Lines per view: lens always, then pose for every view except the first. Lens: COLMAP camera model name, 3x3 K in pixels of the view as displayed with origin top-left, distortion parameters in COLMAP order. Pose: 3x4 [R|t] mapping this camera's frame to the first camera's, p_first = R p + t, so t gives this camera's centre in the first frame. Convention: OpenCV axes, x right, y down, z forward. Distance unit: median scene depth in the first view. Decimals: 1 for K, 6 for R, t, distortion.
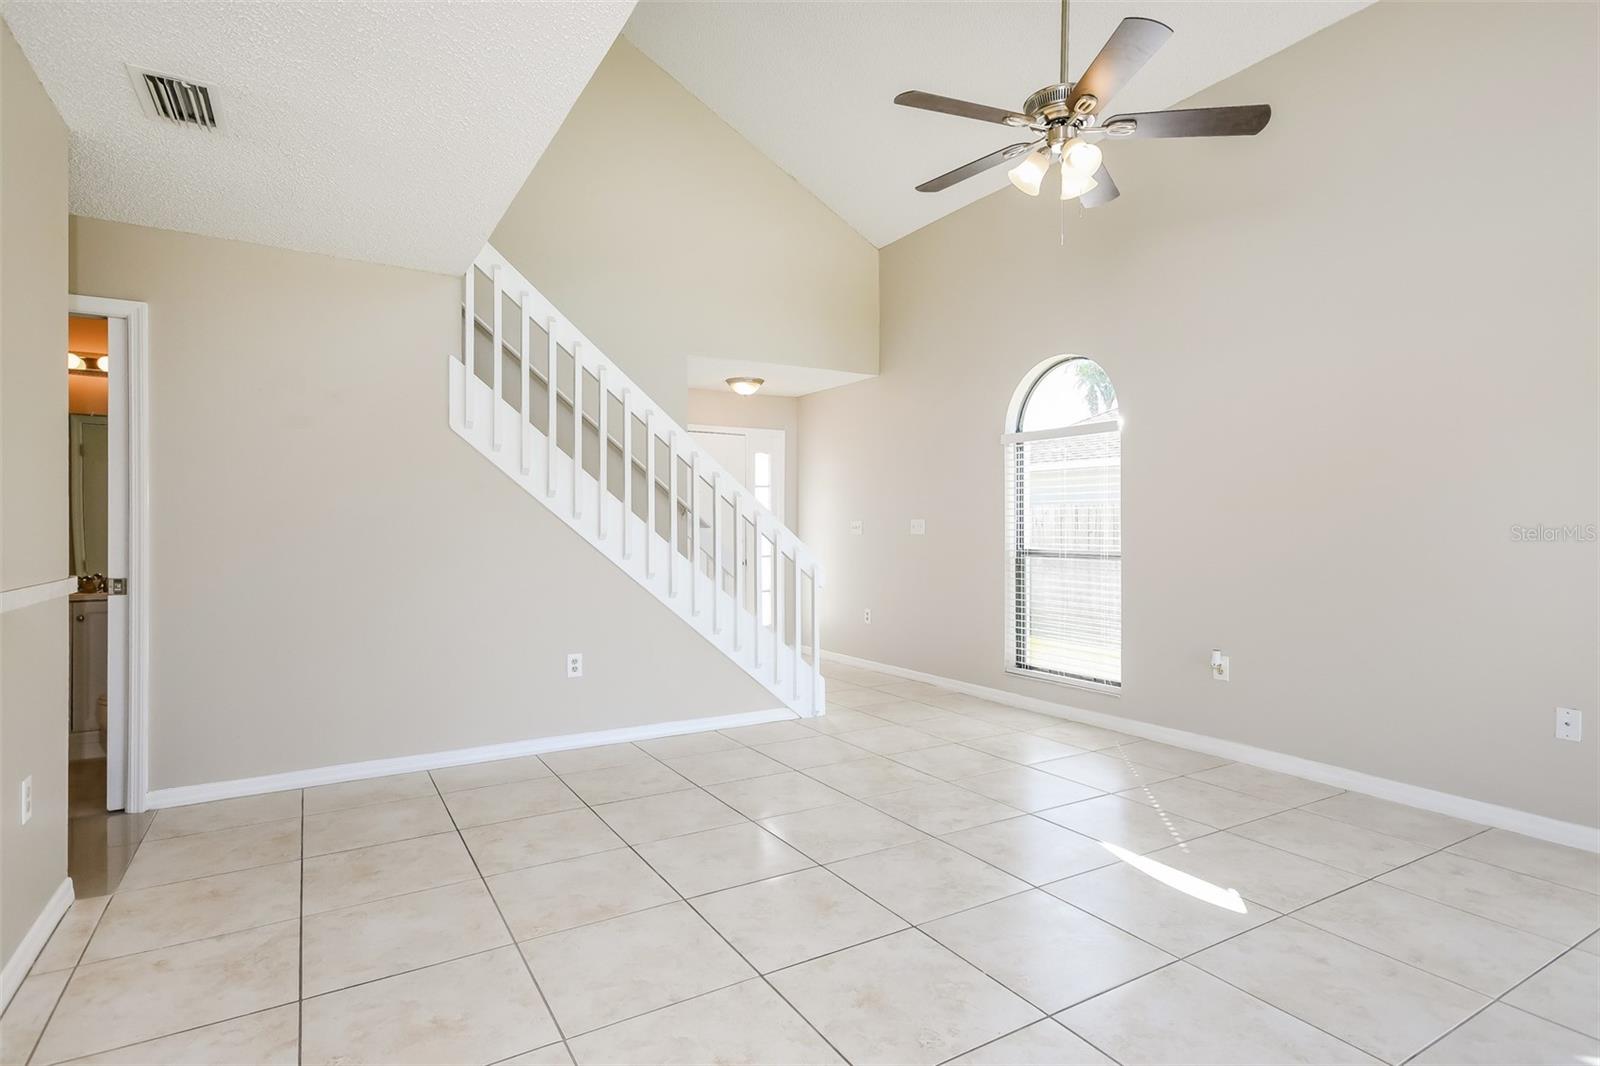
lens RADIAL K [[815.5, 0, 804.8], [0, 815.5, 530.4], [0, 0, 1]] dist [0.003950, 0.000077]
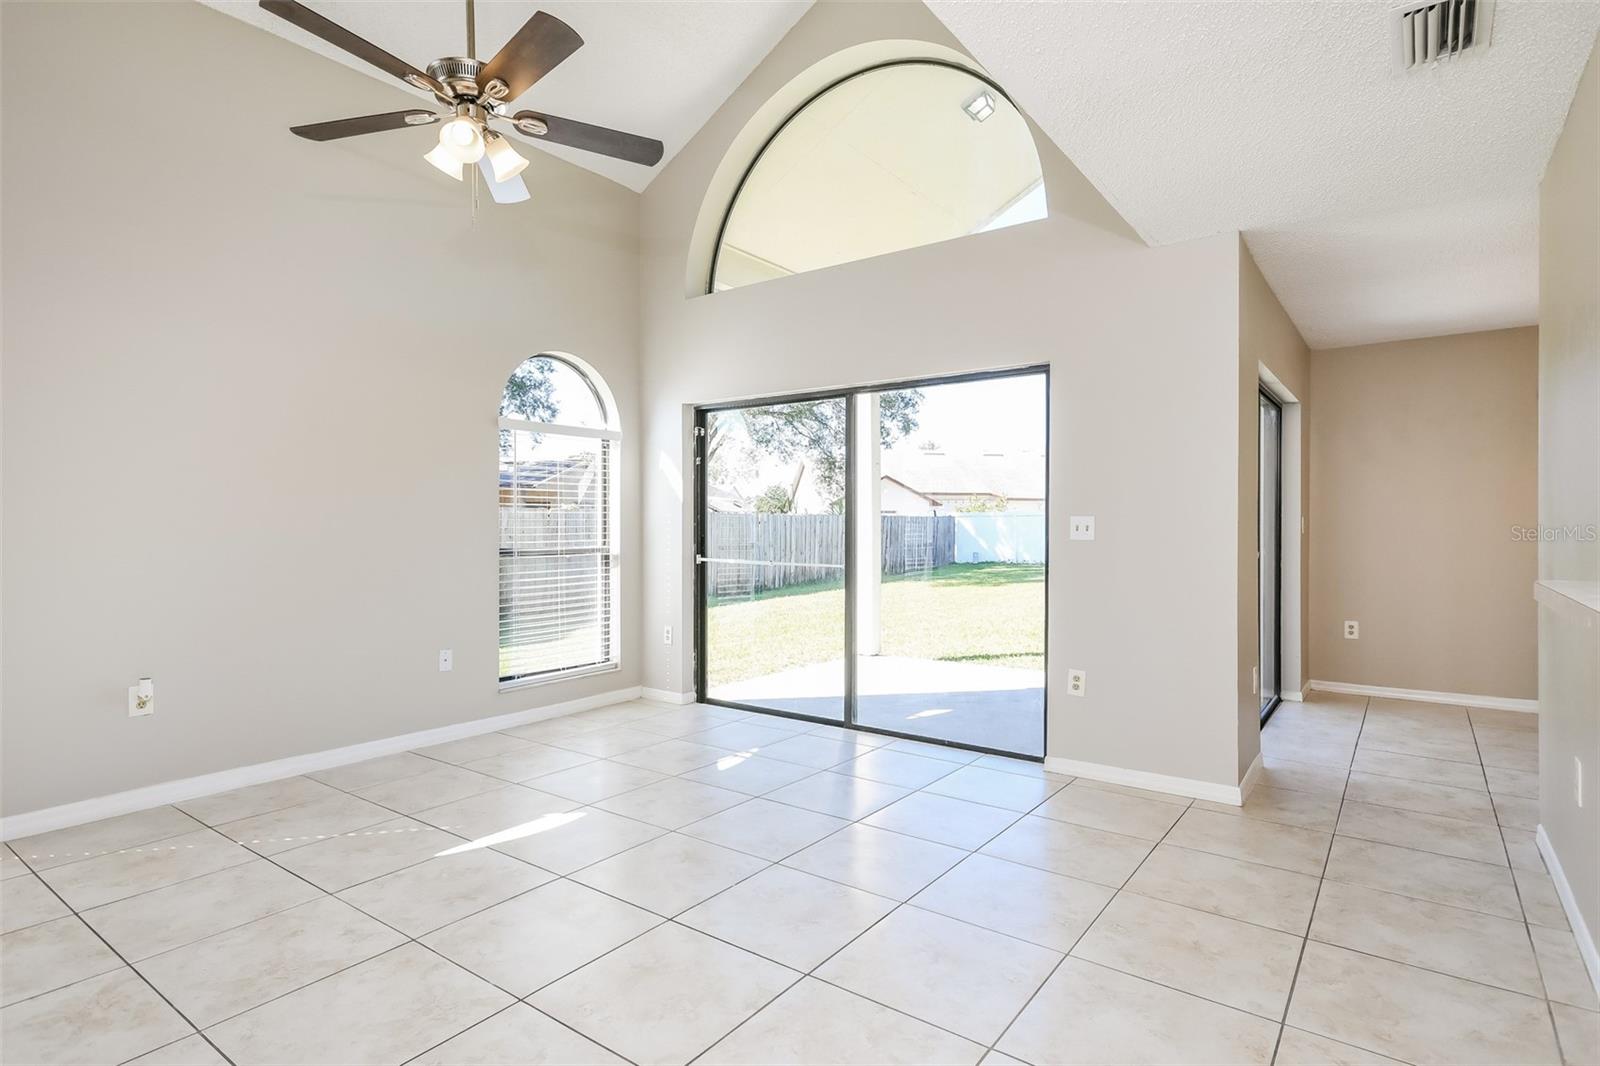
lens RADIAL K [[815.5, 0, 804.8], [0, 815.5, 533.2], [0, 0, 1]] dist [0.003950, 0.000077]
pose [[-0.384061, -0.004308, 0.923298, -0.650074], [0.001920, 0.999983, 0.005464, 0.000784], [-0.923306, 0.003872, -0.384046, 0.930827]]
